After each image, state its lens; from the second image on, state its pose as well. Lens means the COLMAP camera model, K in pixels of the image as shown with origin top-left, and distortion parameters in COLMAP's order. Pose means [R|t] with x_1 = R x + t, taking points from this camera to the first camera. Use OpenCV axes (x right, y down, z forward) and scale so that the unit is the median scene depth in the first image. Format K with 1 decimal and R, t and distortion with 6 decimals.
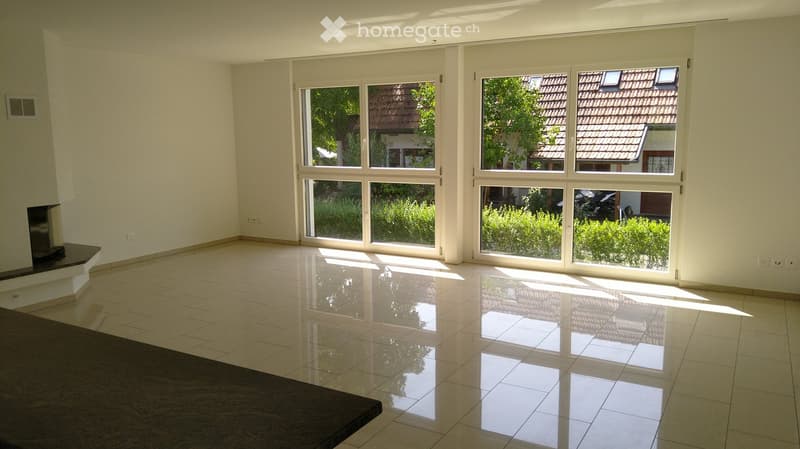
lens RADIAL K [[633.7, 0, 400.0], [0, 633.7, 224.5], [0, 0, 1]] dist [0.138247, -0.143029]
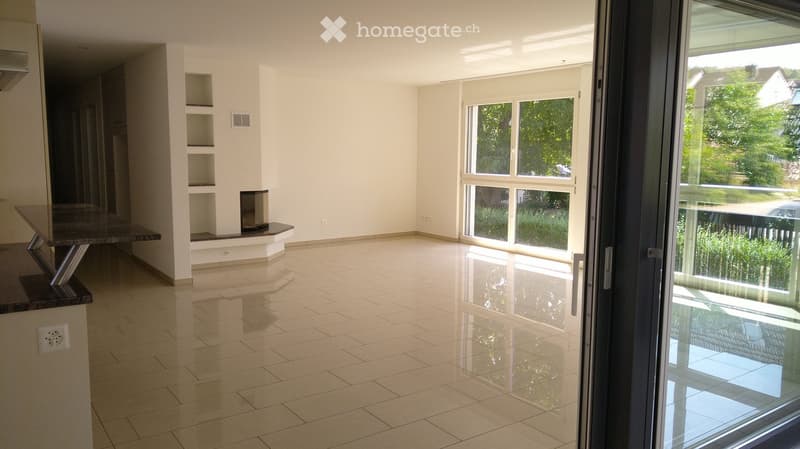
lens RADIAL K [[633.7, 0, 400.0], [0, 633.7, 224.5], [0, 0, 1]] dist [0.138247, -0.143029]
pose [[0.919349, 0.069174, -0.387314, 0.196328], [-0.079536, 0.996774, -0.010766, 0.022668], [0.385320, 0.040703, 0.921885, -0.095131]]
